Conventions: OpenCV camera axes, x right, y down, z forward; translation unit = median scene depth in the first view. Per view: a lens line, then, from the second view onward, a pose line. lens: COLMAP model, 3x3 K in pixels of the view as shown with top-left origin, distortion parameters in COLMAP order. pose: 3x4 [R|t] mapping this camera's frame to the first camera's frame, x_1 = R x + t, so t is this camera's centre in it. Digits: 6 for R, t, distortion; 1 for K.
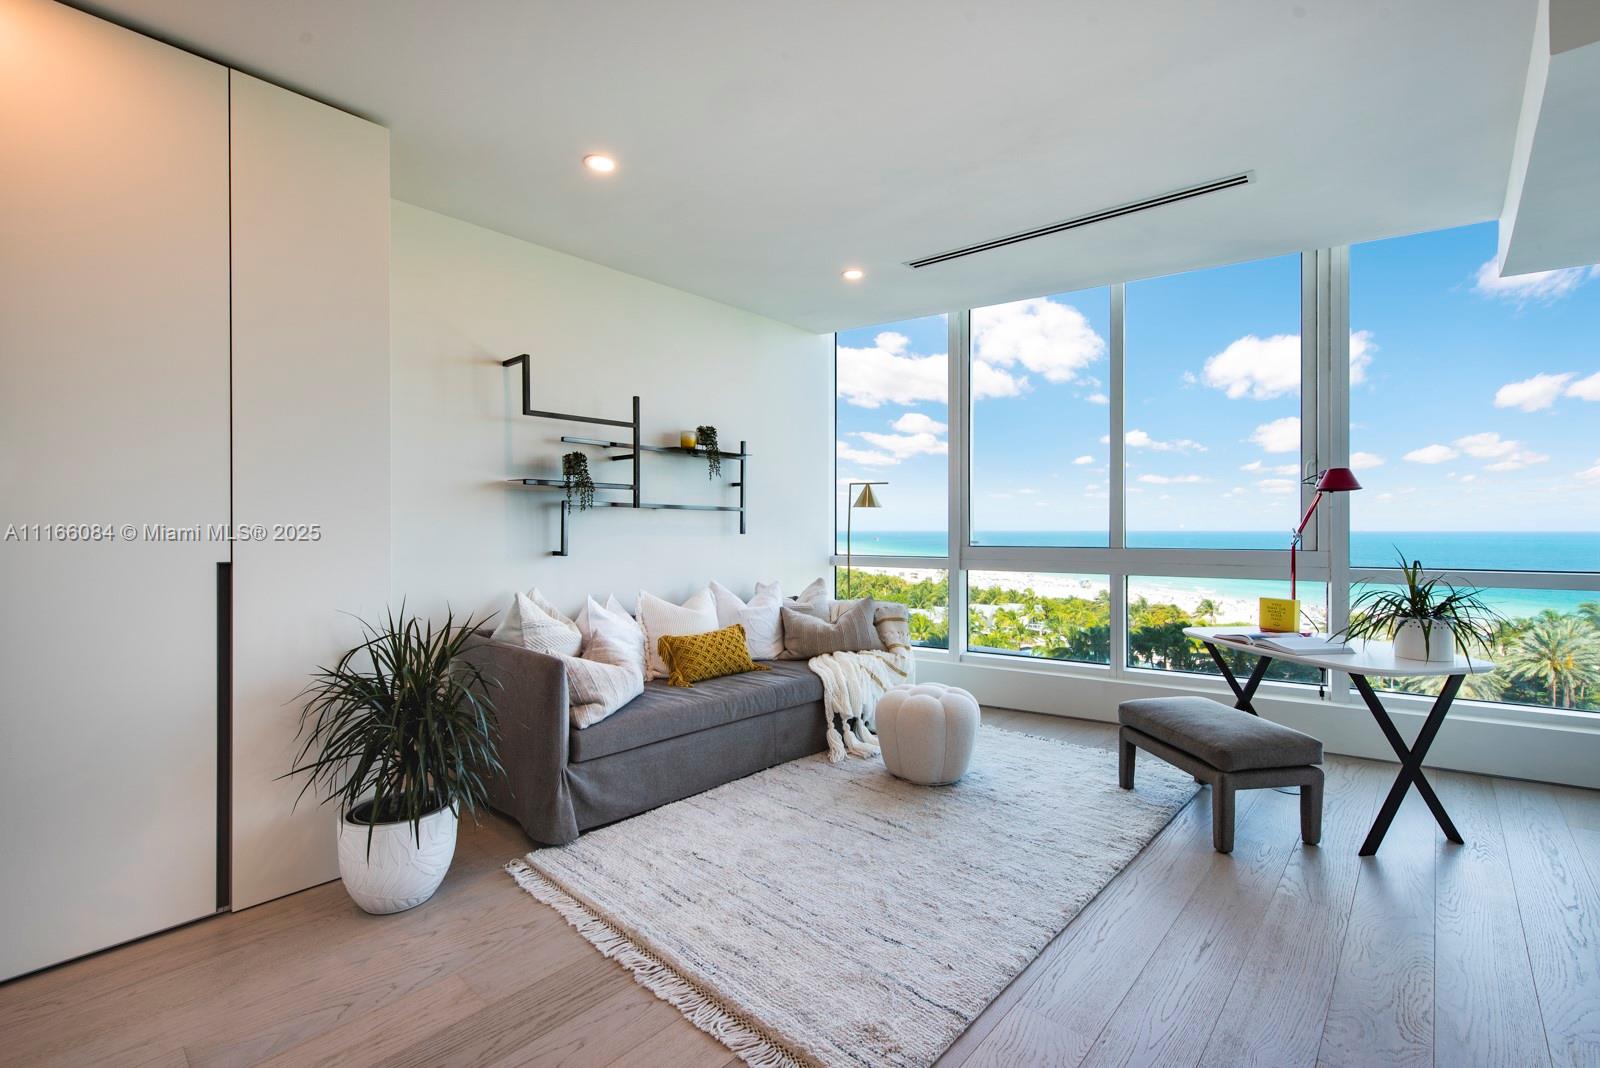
lens RADIAL K [[656.1, 0, 795.8], [0, 656.1, 519.8], [0, 0, 1]] dist [0.046552, -0.000011]
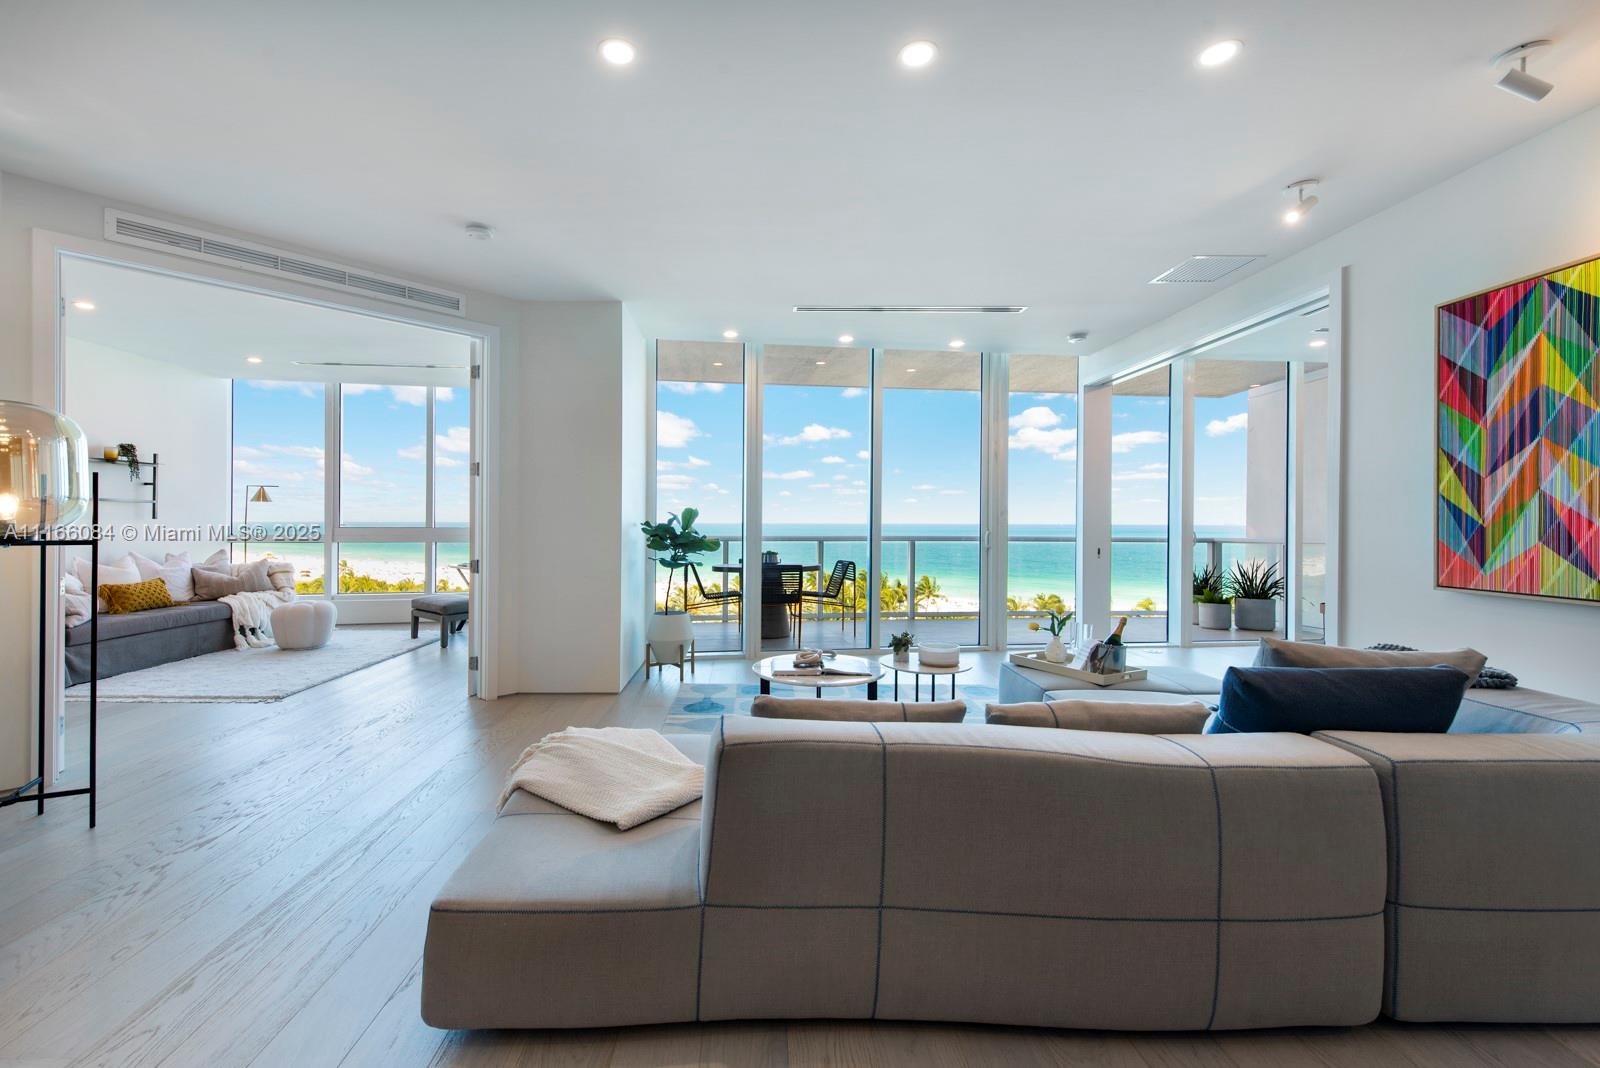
lens RADIAL K [[665.5, 0, 724.9], [0, 665.5, 518.6], [0, 0, 1]] dist [0.014464, -0.000141]
pose [[0.739466, 0.002067, 0.673190, -0.162330], [-0.010704, 0.999905, 0.008687, -0.005567], [-0.673108, -0.013629, 0.739418, -0.992056]]
